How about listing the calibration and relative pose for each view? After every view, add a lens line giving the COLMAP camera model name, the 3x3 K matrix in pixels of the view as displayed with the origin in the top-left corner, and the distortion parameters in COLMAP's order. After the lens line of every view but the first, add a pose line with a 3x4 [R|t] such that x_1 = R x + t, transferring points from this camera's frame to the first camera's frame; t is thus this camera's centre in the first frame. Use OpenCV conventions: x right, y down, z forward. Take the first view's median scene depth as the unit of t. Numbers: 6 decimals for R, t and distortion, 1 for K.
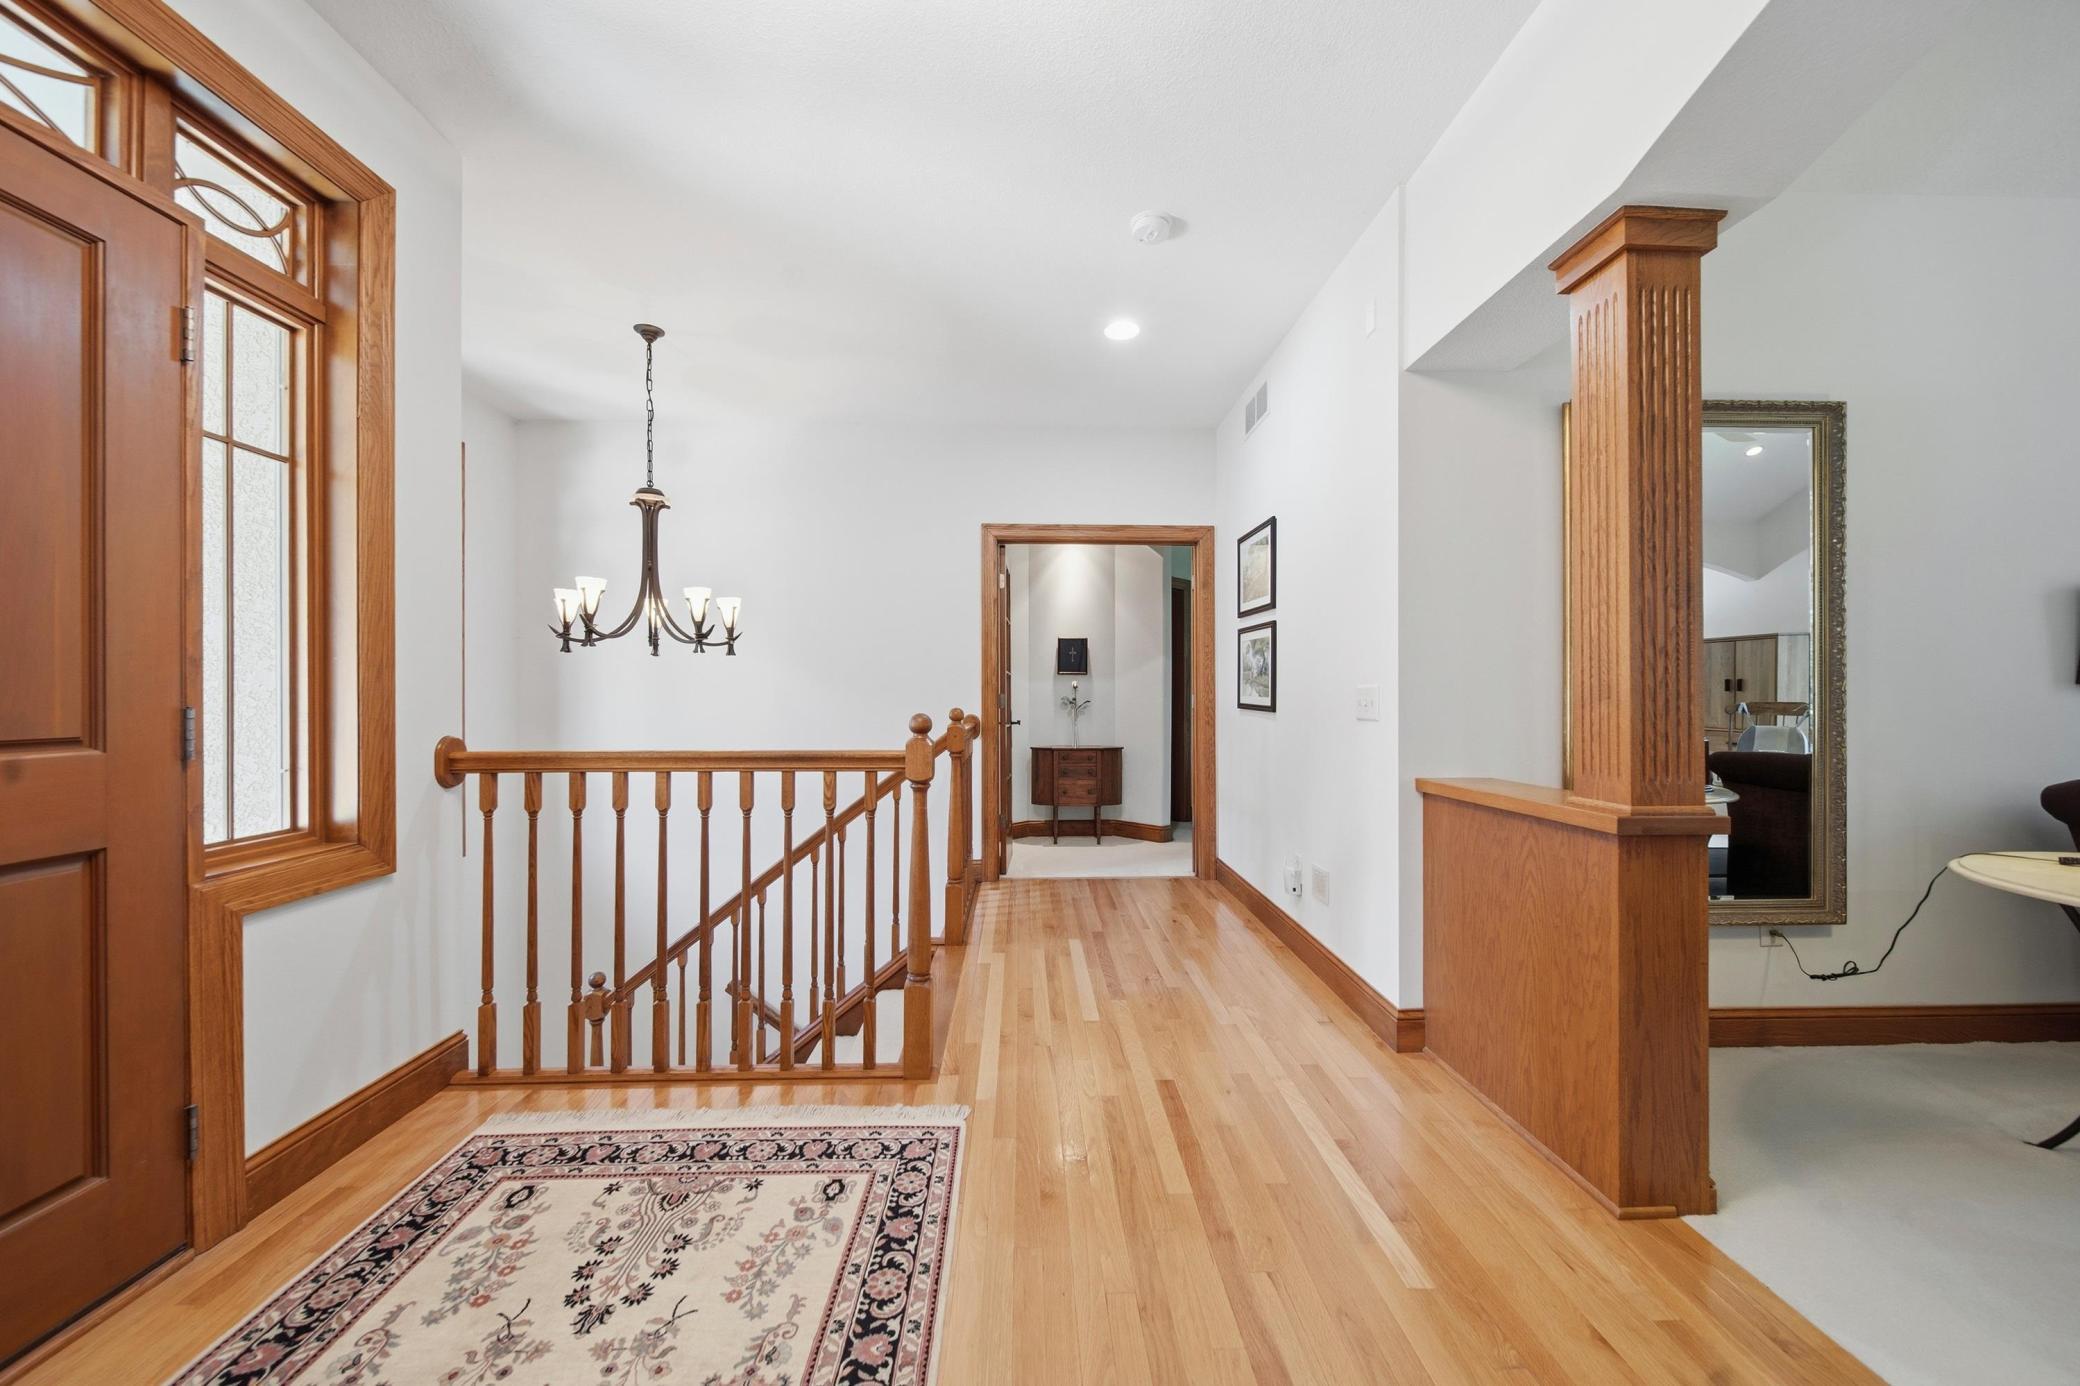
lens RADIAL K [[759.5, 0, 1041.5], [0, 759.5, 692.8], [0, 0, 1]] dist [0.001176, -0.000373]
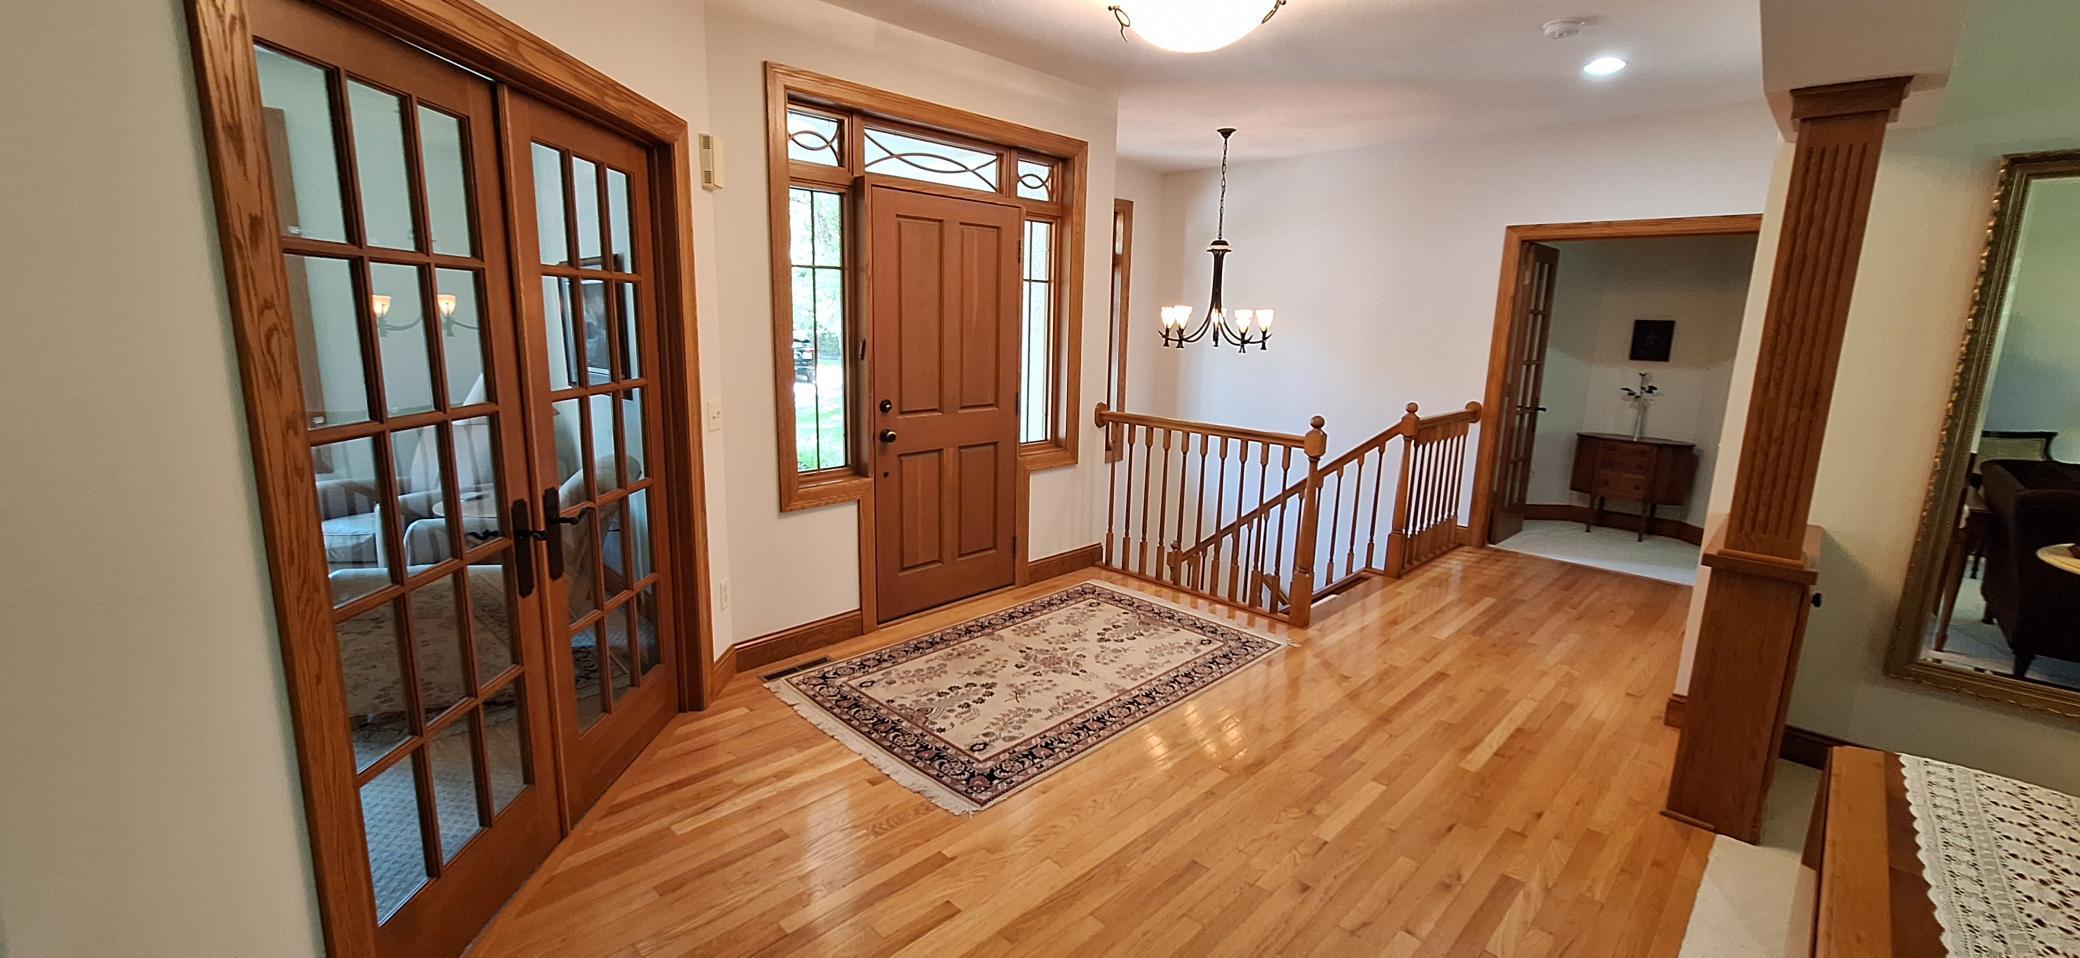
lens RADIAL K [[847.4, 0, 1041.8], [0, 847.4, 470.3], [0, 0, 1]] dist [0.000637, 0.000115]
pose [[0.696350, 0.153325, -0.701133, 0.729570], [-0.025446, 0.981574, 0.189380, -0.188375], [0.717251, -0.114033, 0.687421, -0.696219]]
